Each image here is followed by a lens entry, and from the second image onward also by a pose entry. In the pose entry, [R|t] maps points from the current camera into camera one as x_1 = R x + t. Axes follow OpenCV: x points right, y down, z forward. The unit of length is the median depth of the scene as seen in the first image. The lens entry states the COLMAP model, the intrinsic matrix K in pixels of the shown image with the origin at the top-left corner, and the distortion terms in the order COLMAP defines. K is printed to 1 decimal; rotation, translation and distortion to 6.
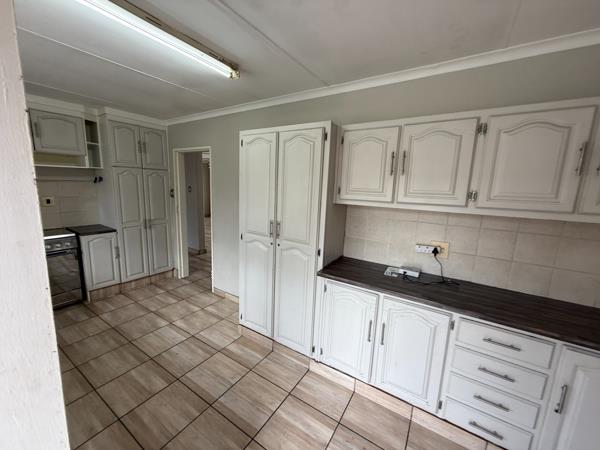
lens RADIAL K [[238.6, 0, 298.1], [0, 238.6, 223.2], [0, 0, 1]] dist [-0.002132, -0.000002]
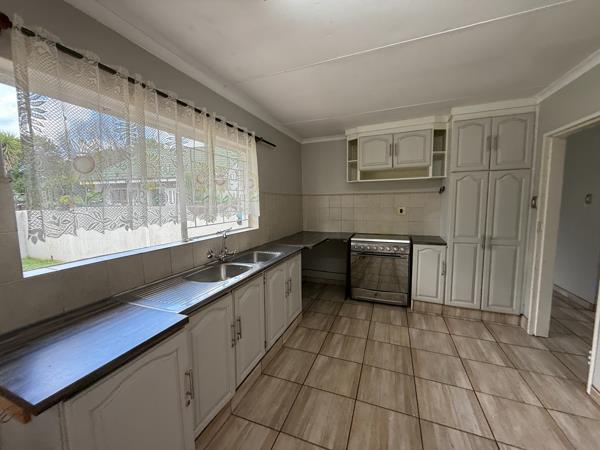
lens RADIAL K [[238.6, 0, 298.1], [0, 238.6, 223.2], [0, 0, 1]] dist [-0.002132, -0.000002]
pose [[0.191433, 0.053015, -0.980073, -0.001776], [-0.135872, 0.990358, 0.027032, 0.004983], [0.972056, 0.127990, 0.196791, 0.325701]]
